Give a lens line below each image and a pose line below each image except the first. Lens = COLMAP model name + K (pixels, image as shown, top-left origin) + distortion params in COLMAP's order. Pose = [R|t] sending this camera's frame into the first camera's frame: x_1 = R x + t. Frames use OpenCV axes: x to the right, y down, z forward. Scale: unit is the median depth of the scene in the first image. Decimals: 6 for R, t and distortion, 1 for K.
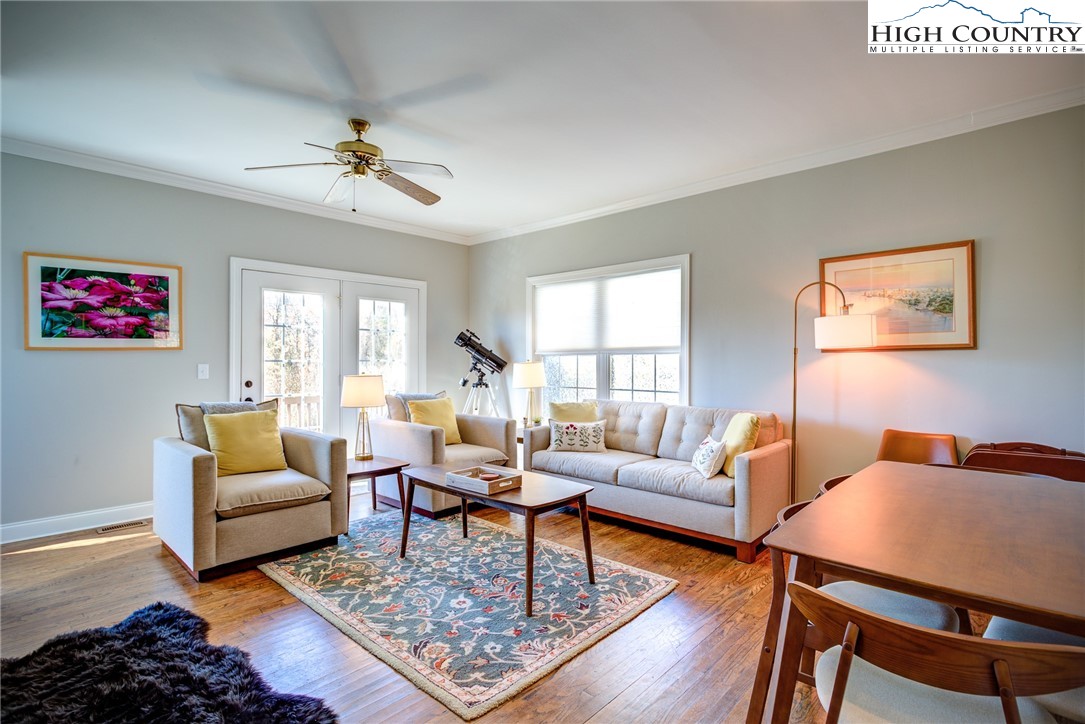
lens RADIAL K [[530.5, 0, 538.4], [0, 530.5, 339.6], [0, 0, 1]] dist [-0.003729, 0.000153]
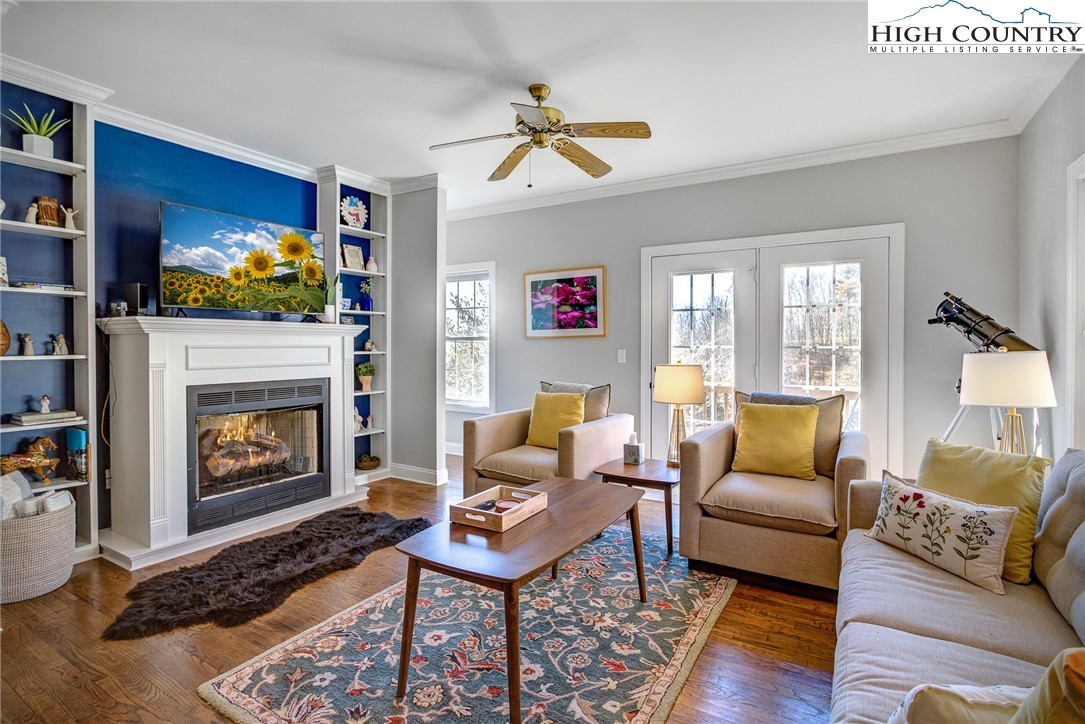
lens RADIAL K [[530.5, 0, 538.4], [0, 530.5, 339.6], [0, 0, 1]] dist [-0.003729, 0.000153]
pose [[0.202682, -0.009491, -0.979199, 0.501020], [0.034096, 0.999415, -0.002630, 0.027027], [0.978651, -0.032854, 0.202887, 0.714475]]
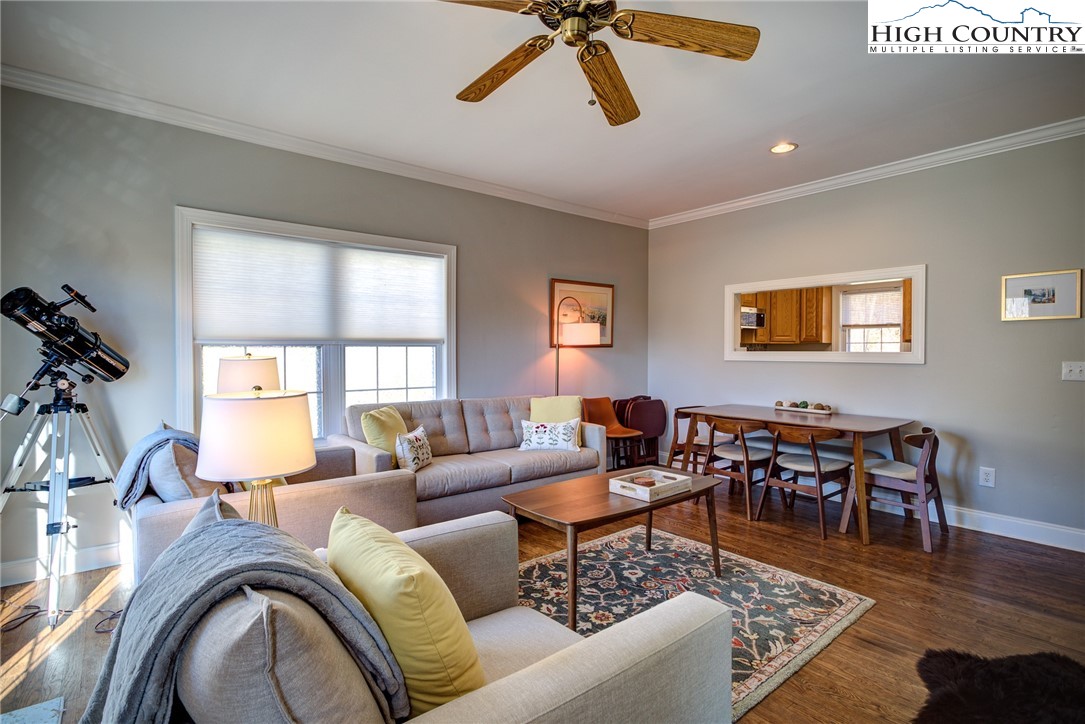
lens RADIAL K [[532.3, 0, 539.7], [0, 532.3, 345.6], [0, 0, 1]] dist [-0.032923, 0.013179]
pose [[0.129499, 0.015347, 0.991461, -0.811698], [-0.035295, 0.999318, -0.010859, 0.034794], [-0.990951, -0.033587, 0.129952, 0.847046]]
